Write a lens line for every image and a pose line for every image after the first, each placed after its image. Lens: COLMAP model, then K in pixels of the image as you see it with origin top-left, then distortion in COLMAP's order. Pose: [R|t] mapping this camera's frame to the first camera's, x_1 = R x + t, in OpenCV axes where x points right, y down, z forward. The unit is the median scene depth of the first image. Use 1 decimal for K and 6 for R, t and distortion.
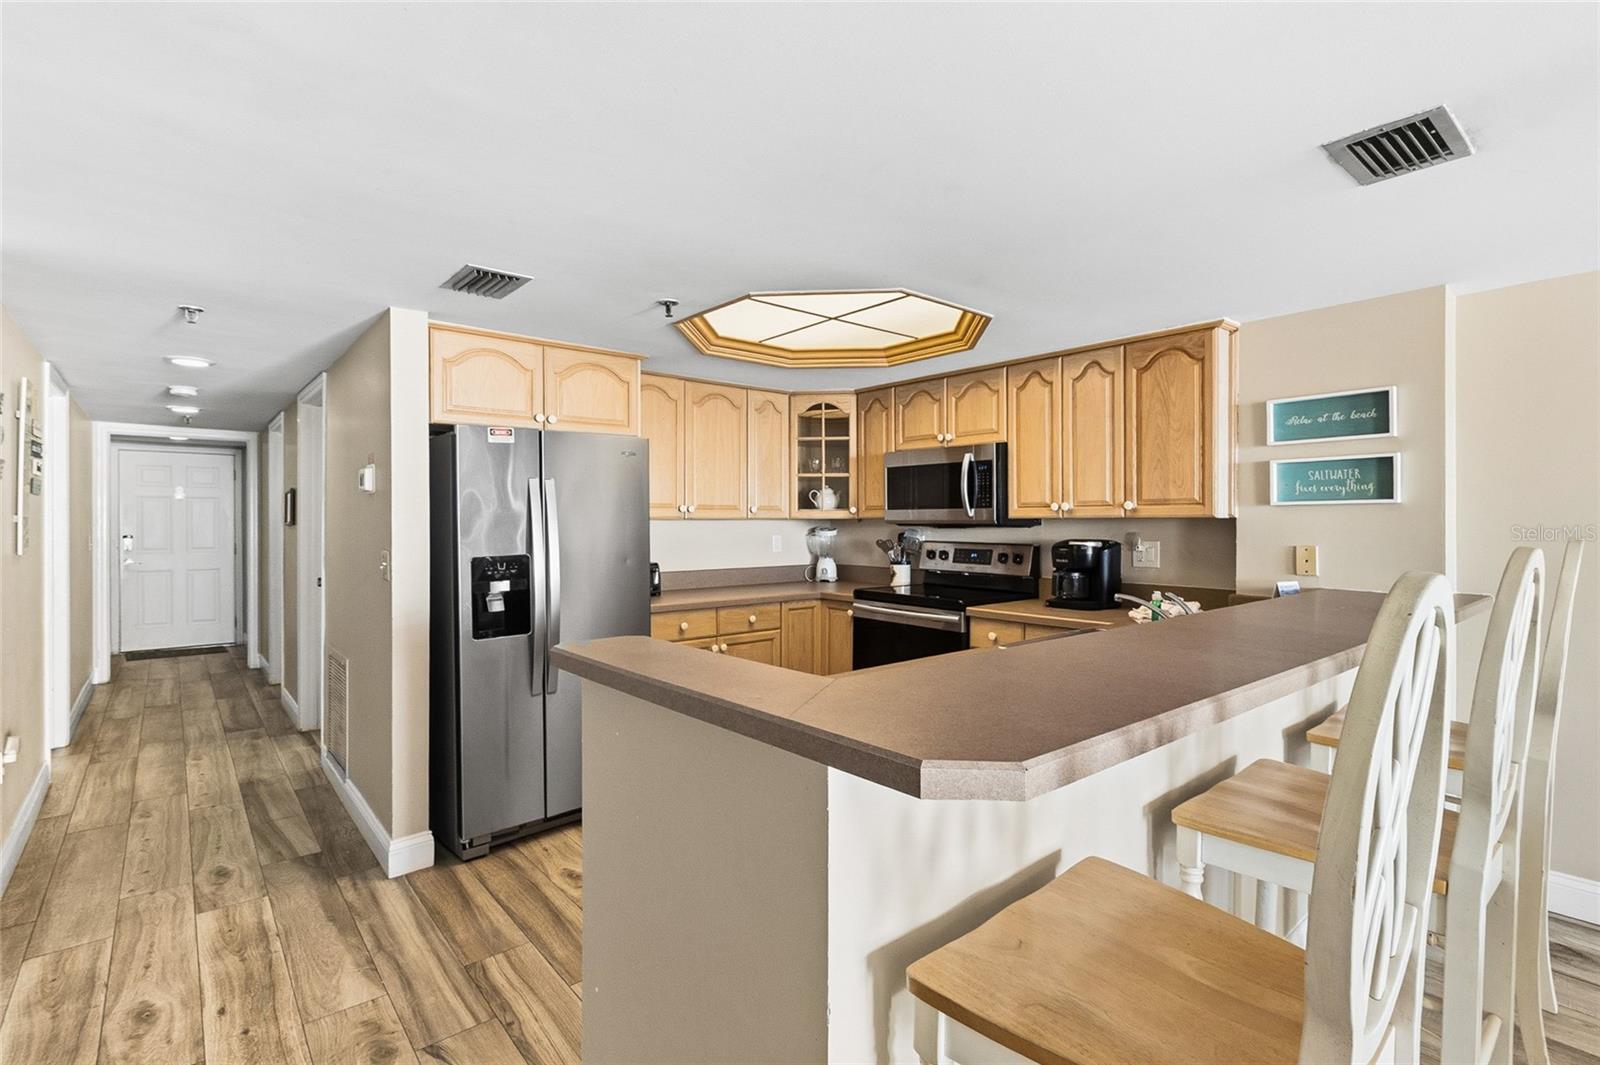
lens RADIAL K [[756.4, 0, 804.3], [0, 756.4, 520.0], [0, 0, 1]] dist [-0.000550, 0.000052]
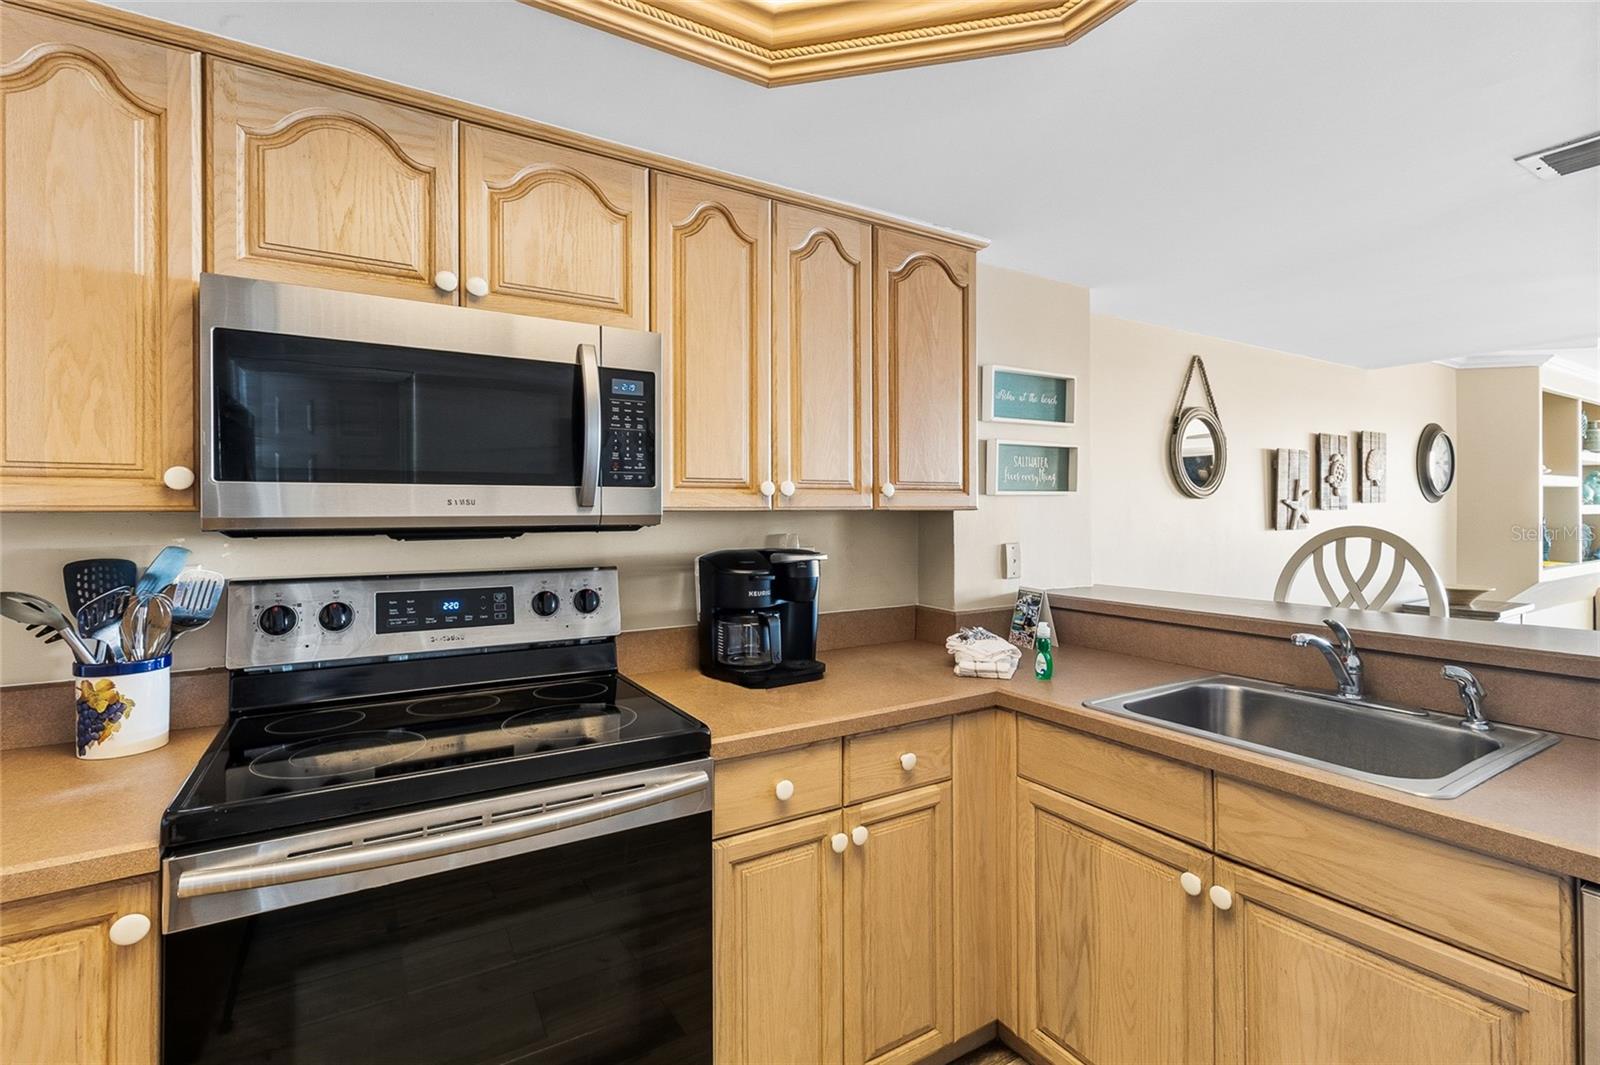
lens RADIAL K [[749.3, 0, 839.6], [0, 749.3, 511.5], [0, 0, 1]] dist [0.000800, -0.000067]
pose [[0.122671, 0.001468, 0.992446, -0.159509], [0.005269, 0.999984, -0.002131, -0.000932], [-0.992433, 0.005490, 0.122661, 0.868186]]
